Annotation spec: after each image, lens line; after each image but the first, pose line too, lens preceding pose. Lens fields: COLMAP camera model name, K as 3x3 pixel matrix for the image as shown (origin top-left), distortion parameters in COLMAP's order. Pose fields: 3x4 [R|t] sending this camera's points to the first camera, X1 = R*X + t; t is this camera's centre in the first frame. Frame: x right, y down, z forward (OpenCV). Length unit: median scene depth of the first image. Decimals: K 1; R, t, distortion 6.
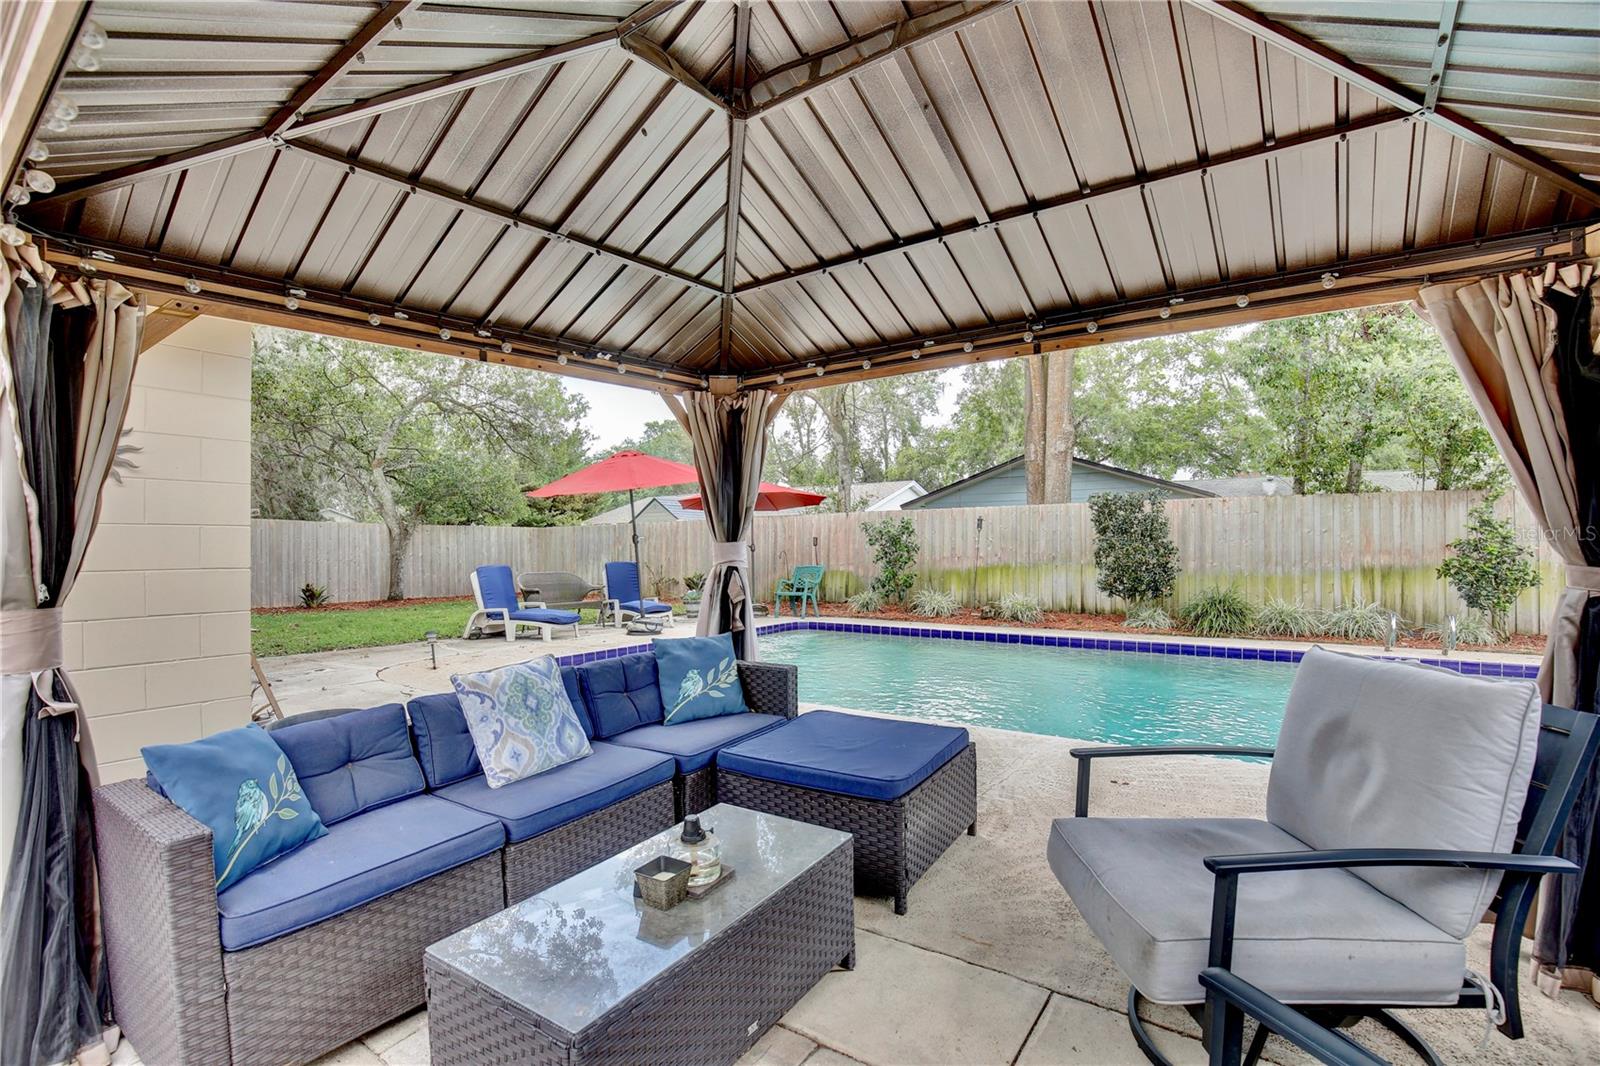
lens RADIAL K [[722.4, 0, 800.0], [0, 722.4, 533.0], [0, 0, 1]] dist [-0.000434, -0.000071]
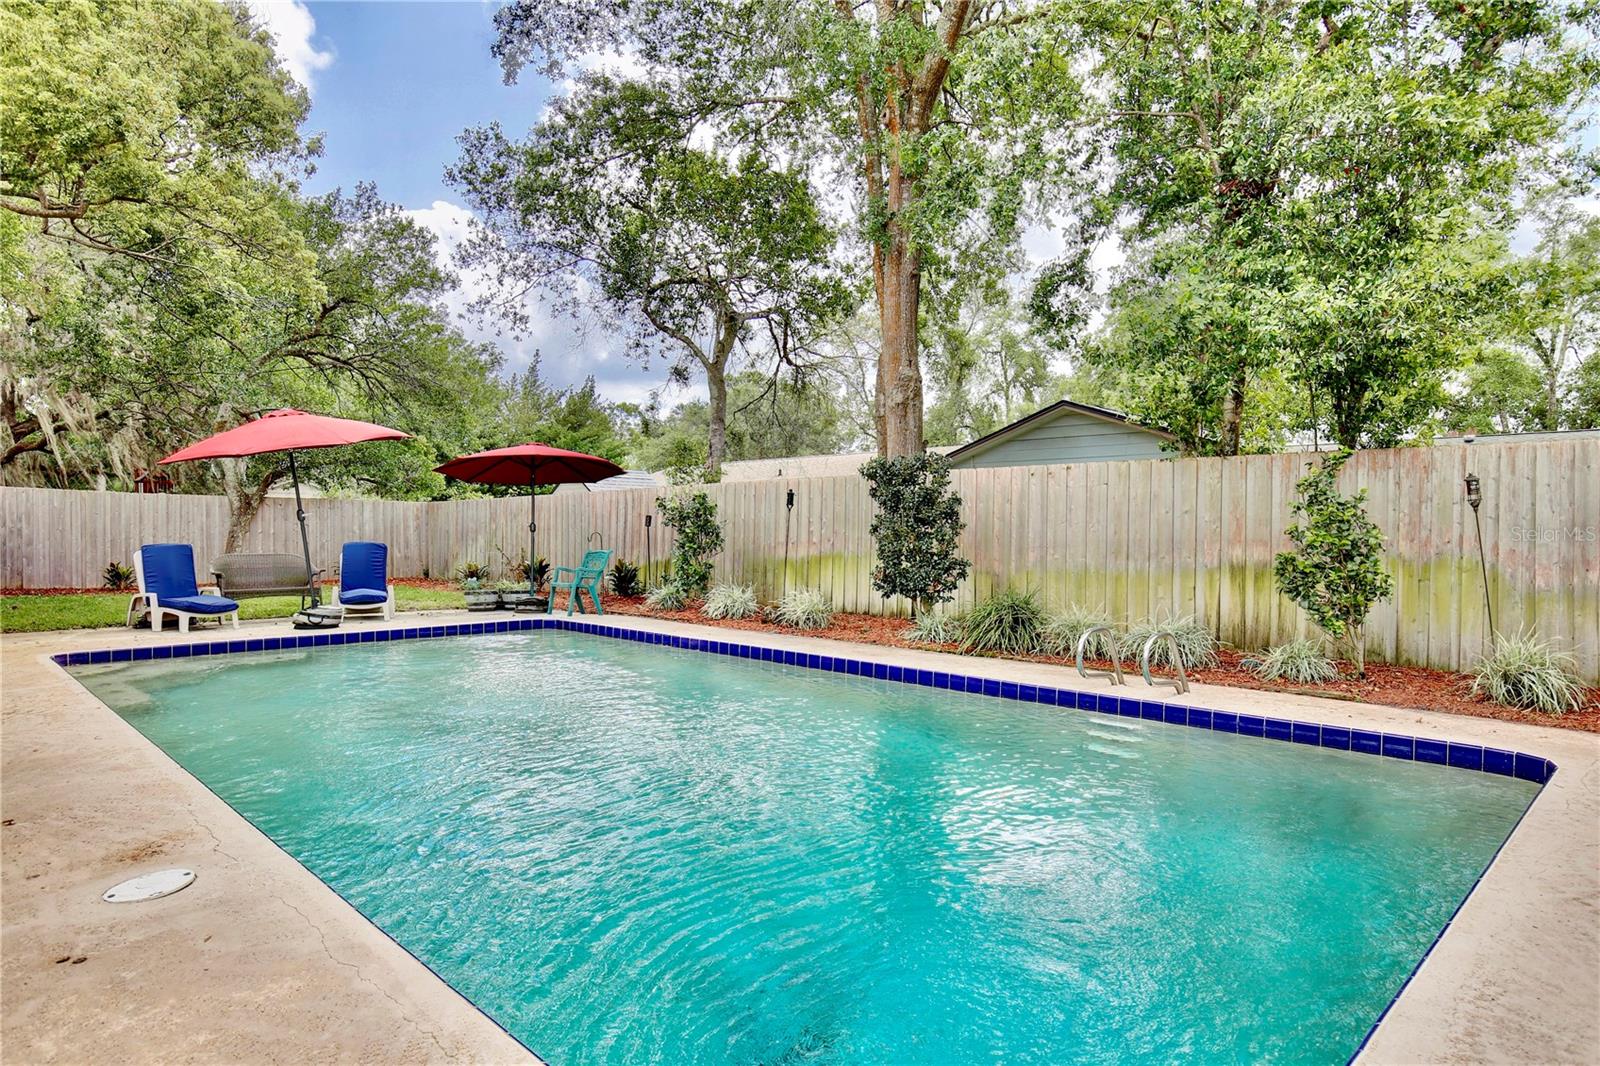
lens RADIAL K [[896.1, 0, 800.0], [0, 896.1, 533.0], [0, 0, 1]] dist [0.000733, 0.000170]
pose [[0.987183, 0.012003, -0.159143, 0.499236], [-0.008302, 0.999680, 0.023897, -0.000365], [0.159379, -0.022269, 0.986966, 0.062006]]
